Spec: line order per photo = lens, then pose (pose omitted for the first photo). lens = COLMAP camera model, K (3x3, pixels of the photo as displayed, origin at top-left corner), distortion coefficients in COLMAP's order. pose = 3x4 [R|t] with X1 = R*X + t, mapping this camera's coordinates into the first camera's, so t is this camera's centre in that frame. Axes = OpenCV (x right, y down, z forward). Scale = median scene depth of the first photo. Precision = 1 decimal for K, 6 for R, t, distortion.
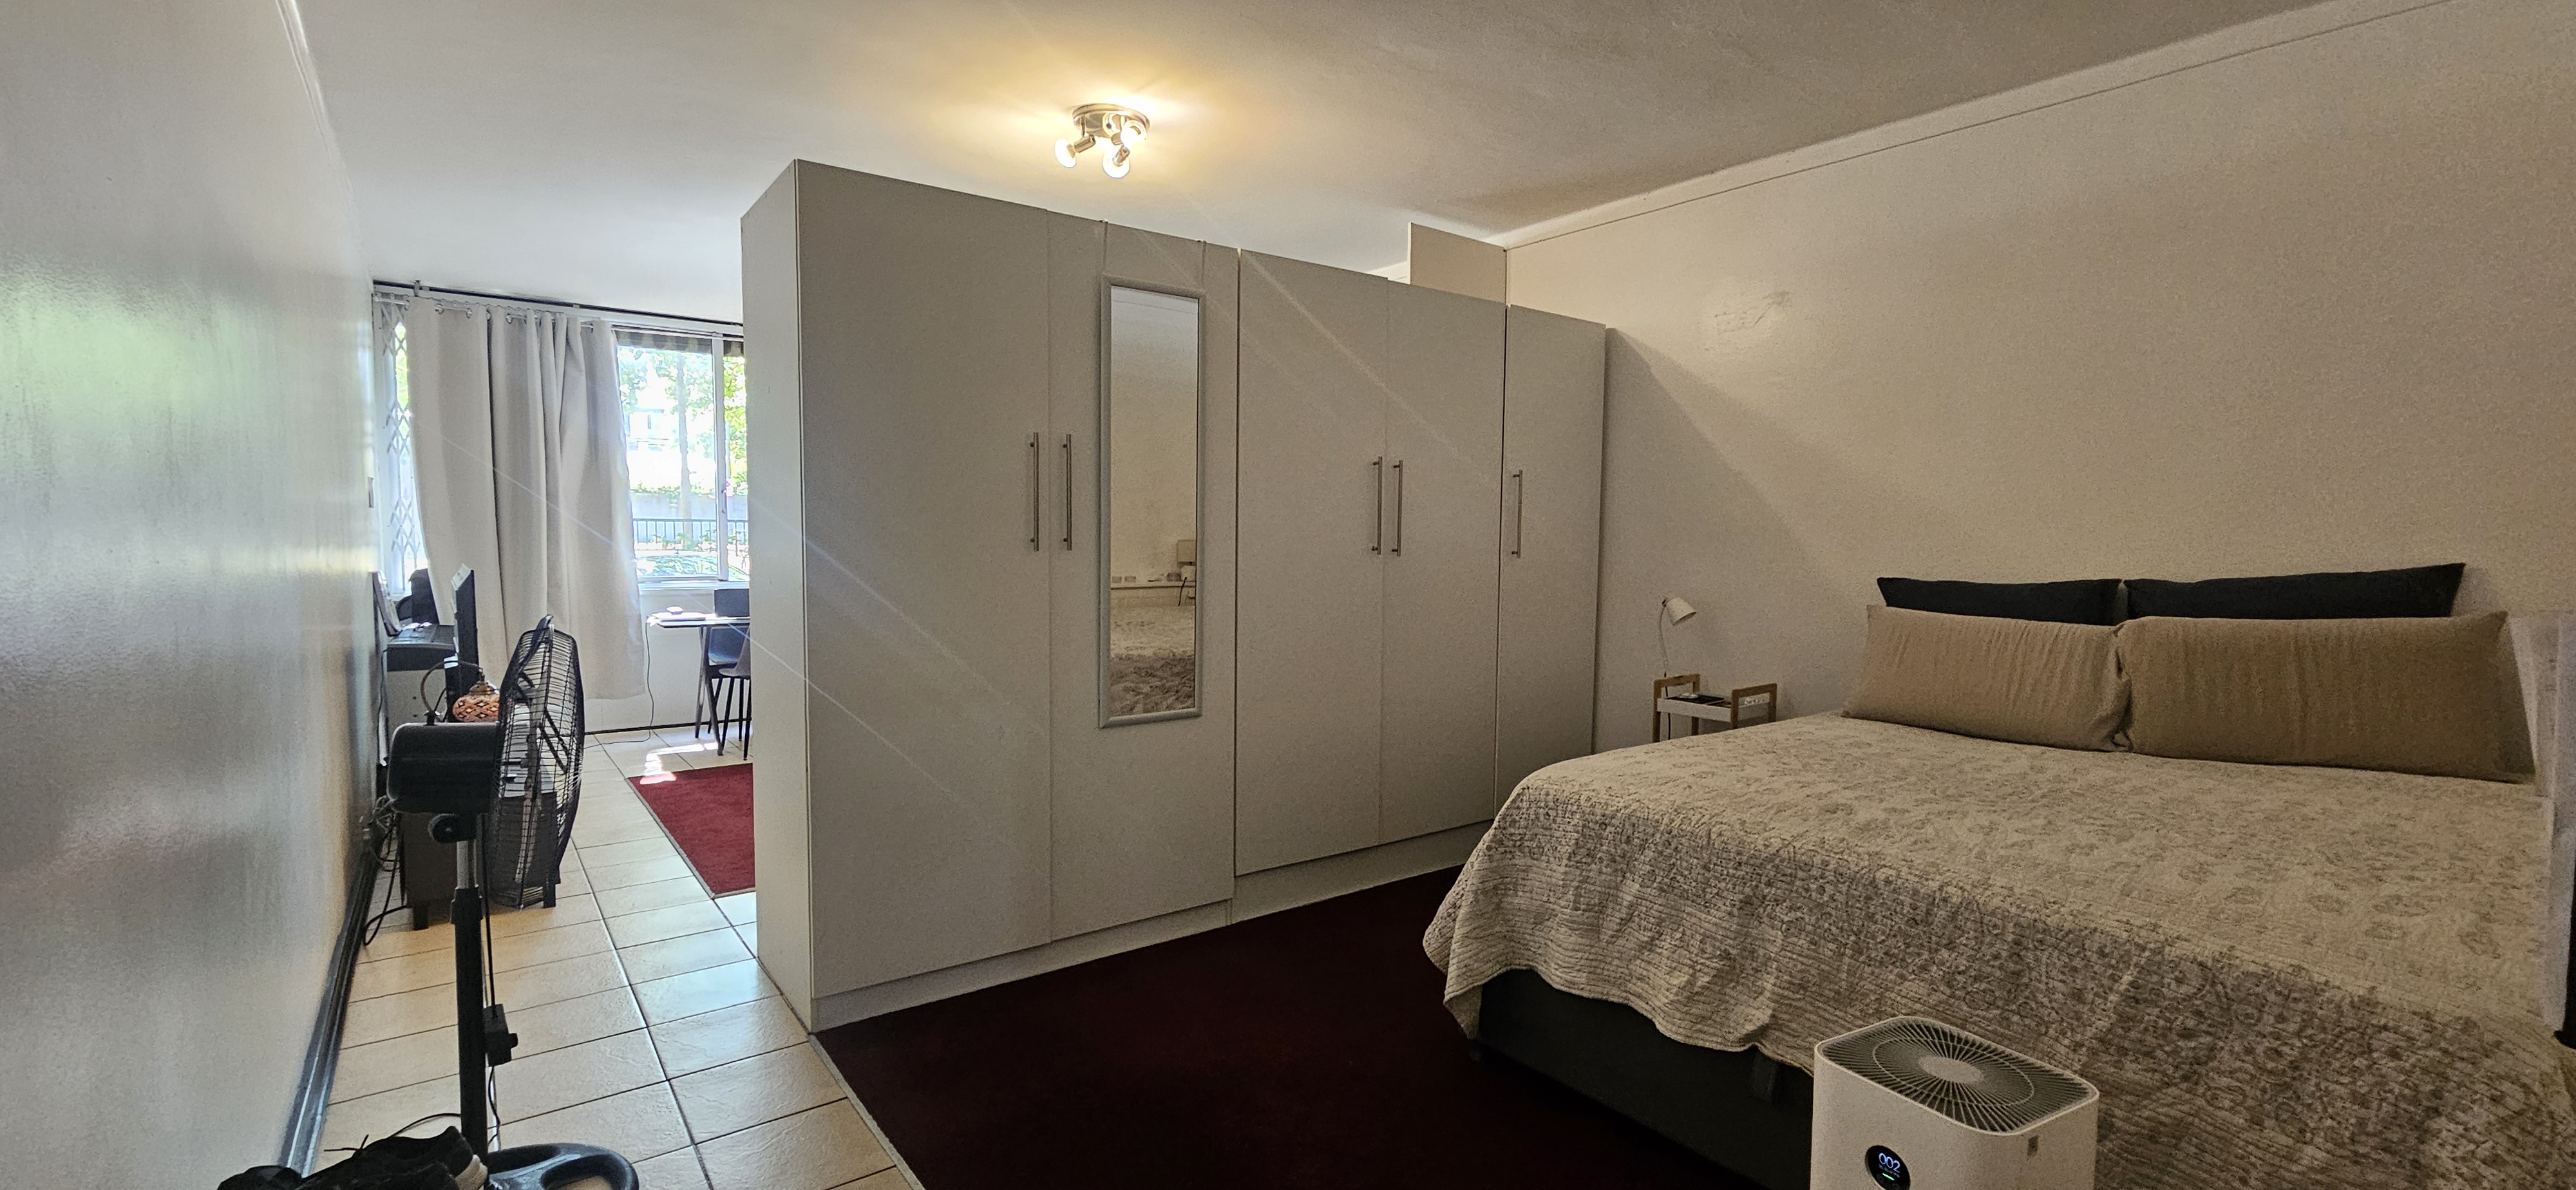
lens RADIAL K [[1069.9, 0, 1250.0], [0, 1069.9, 601.1], [0, 0, 1]] dist [0.000760, -0.000055]
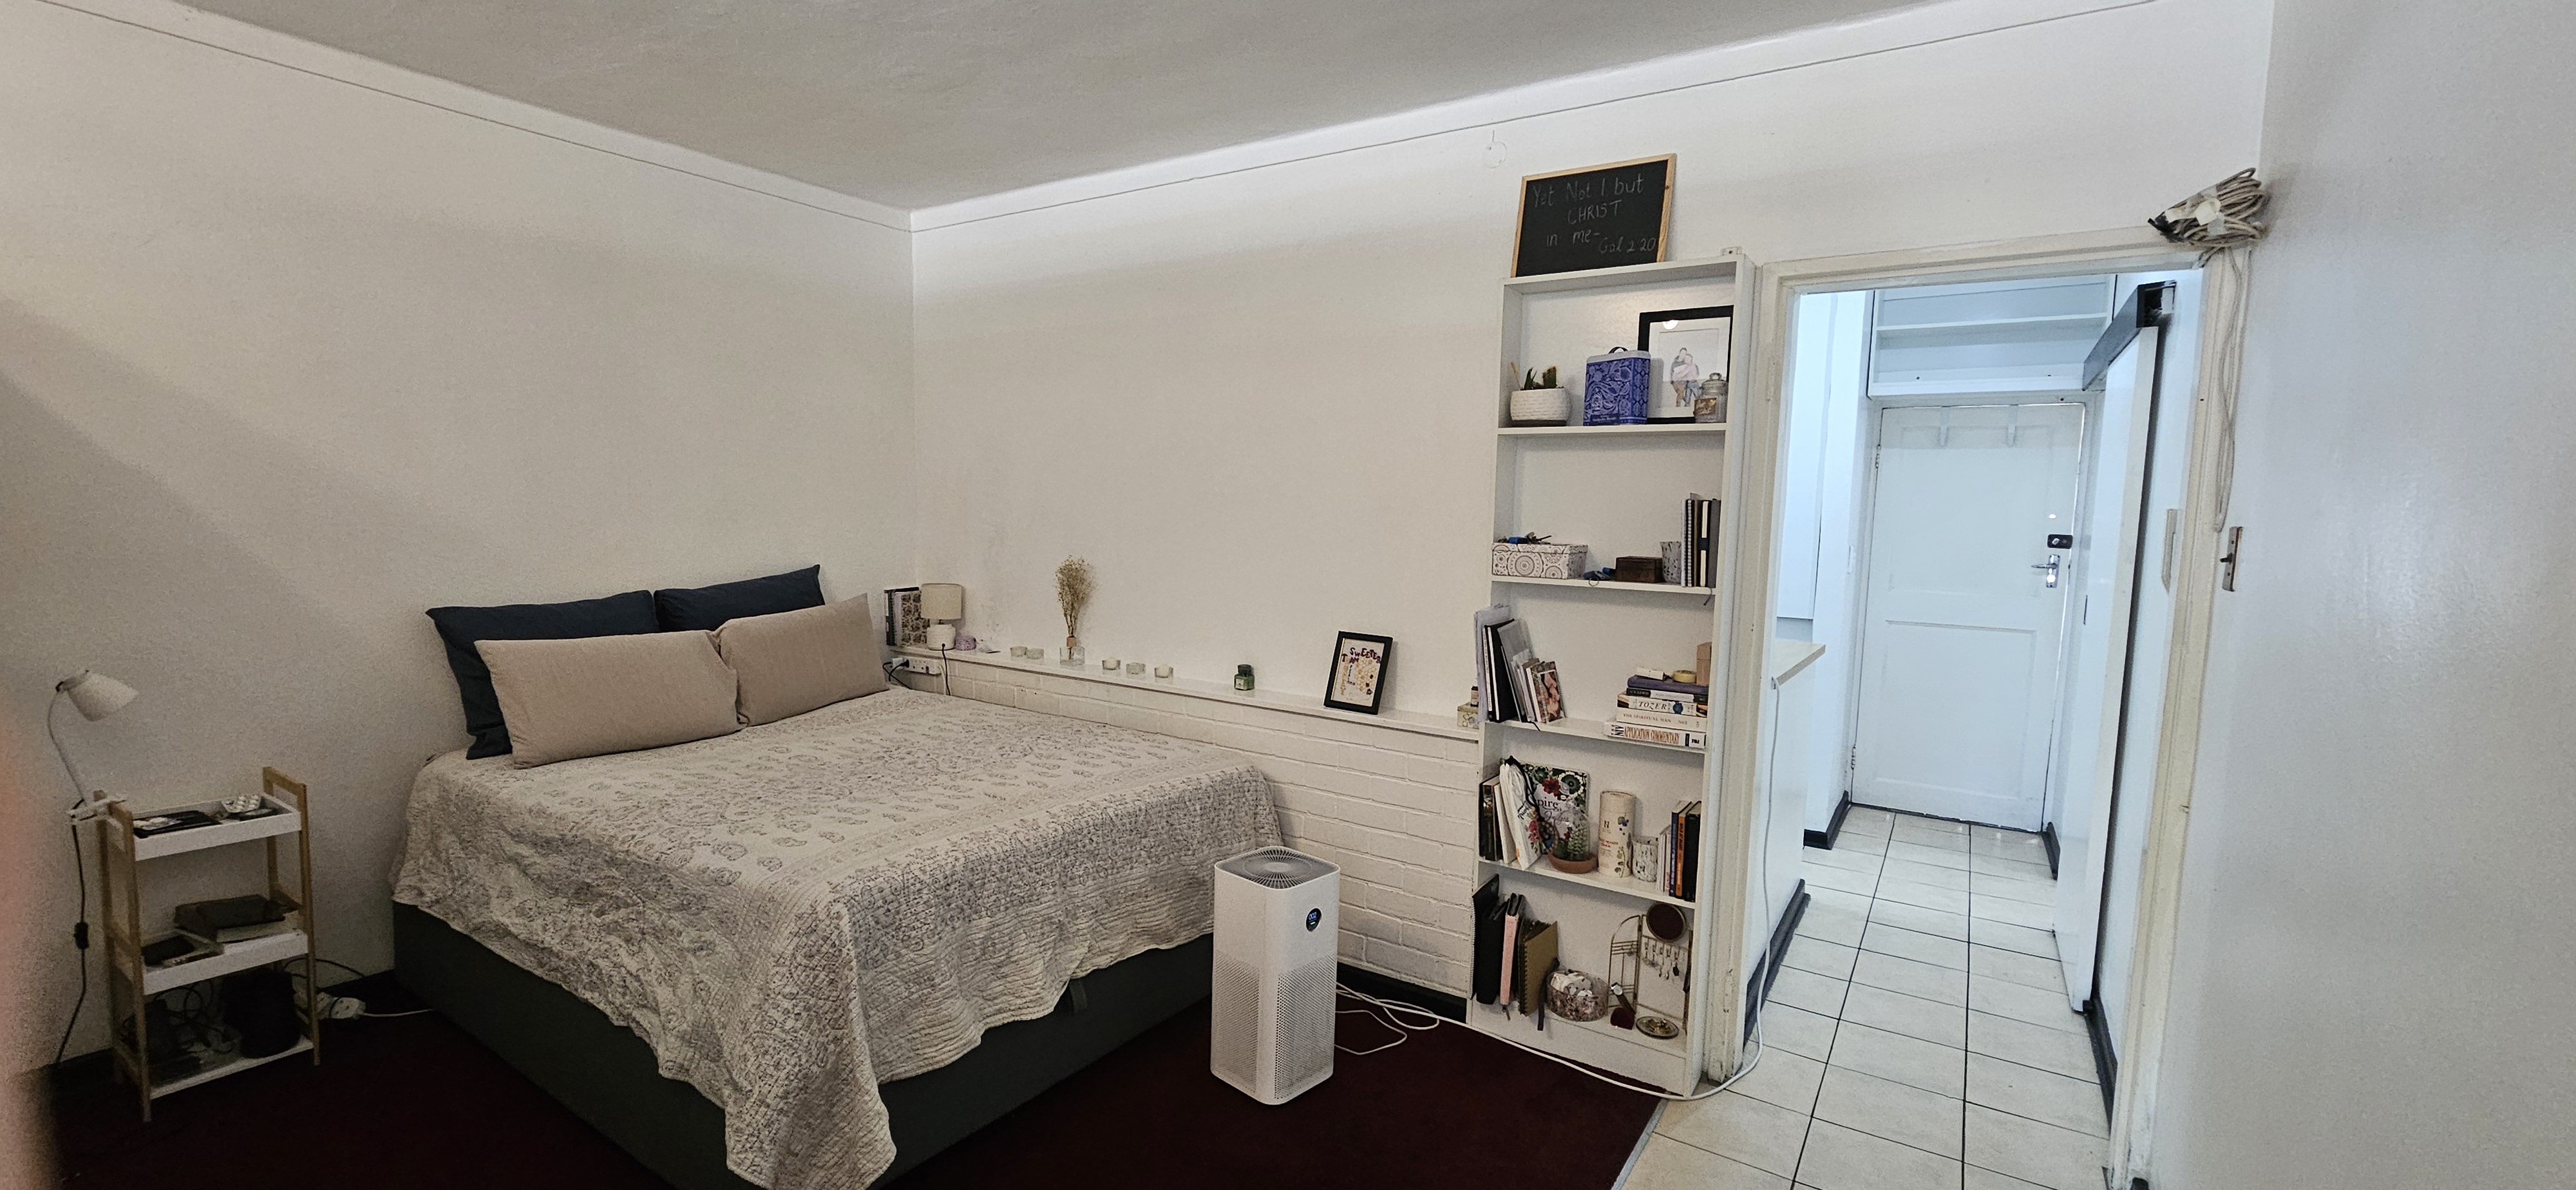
lens RADIAL K [[1067.4, 0, 1263.8], [0, 1067.4, 602.5], [0, 0, 1]] dist [0.002503, 0.000500]
pose [[-0.336103, -0.101249, 0.936367, -0.743844], [0.029952, 0.992553, 0.118075, -0.181816], [-0.941349, 0.067731, -0.330568, 1.095941]]
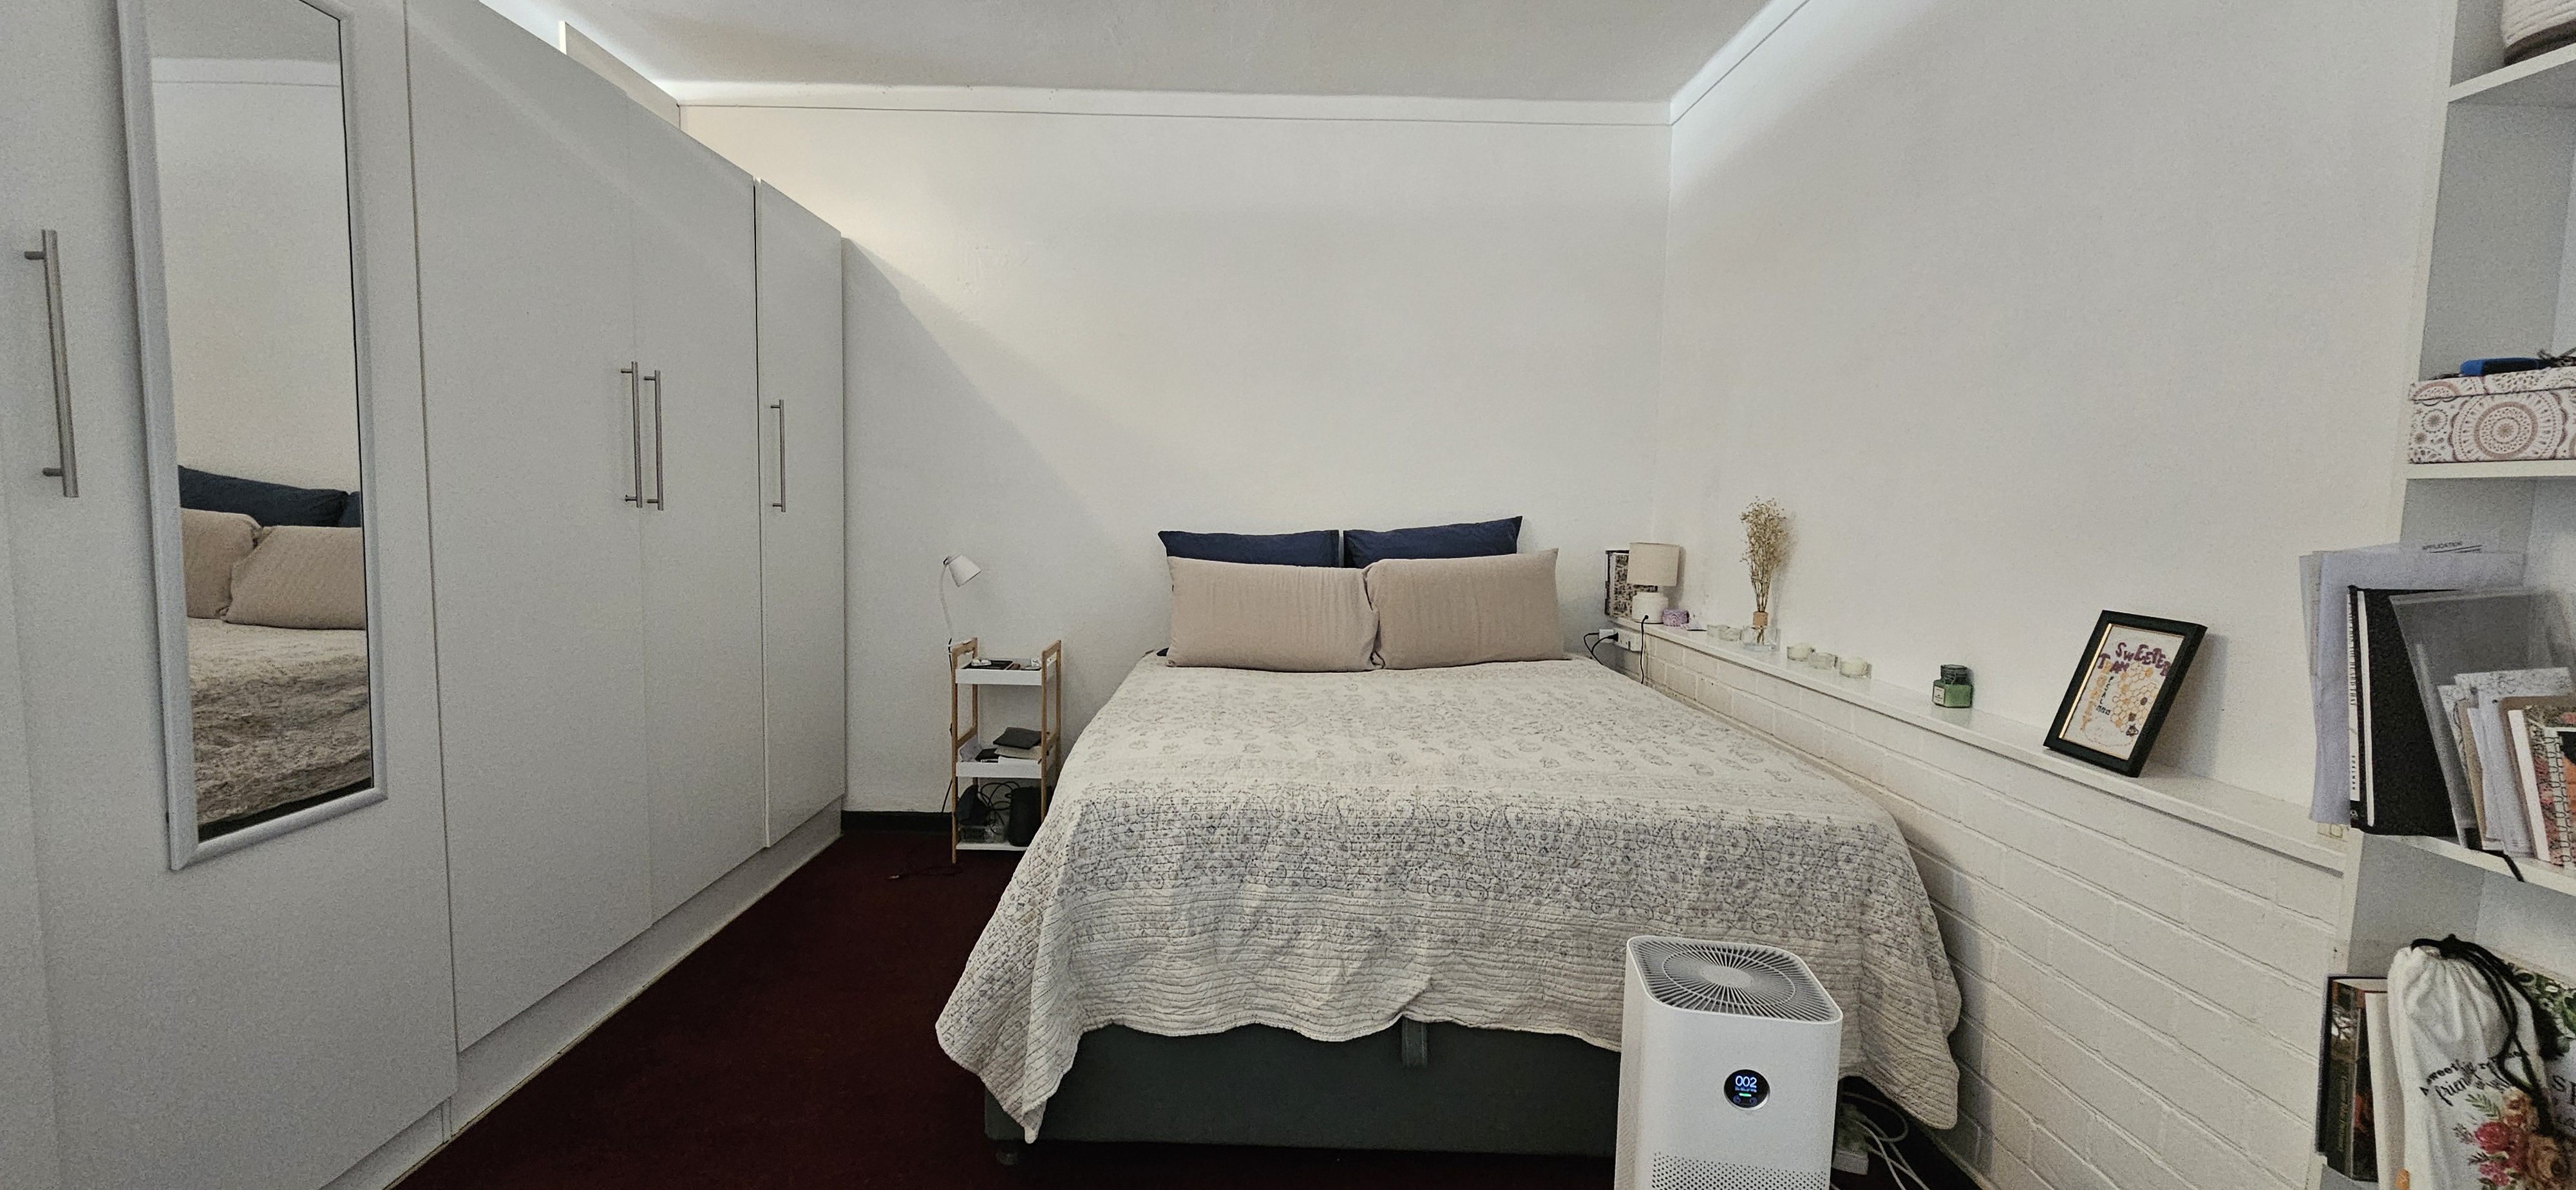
lens RADIAL K [[1067.4, 0, 1263.8], [0, 1067.4, 602.5], [0, 0, 1]] dist [0.002503, 0.000500]
pose [[0.595943, -0.067893, 0.800152, -0.333485], [0.030757, 0.997618, 0.061741, -0.022901], [-0.802438, -0.012184, 0.596612, 0.487639]]
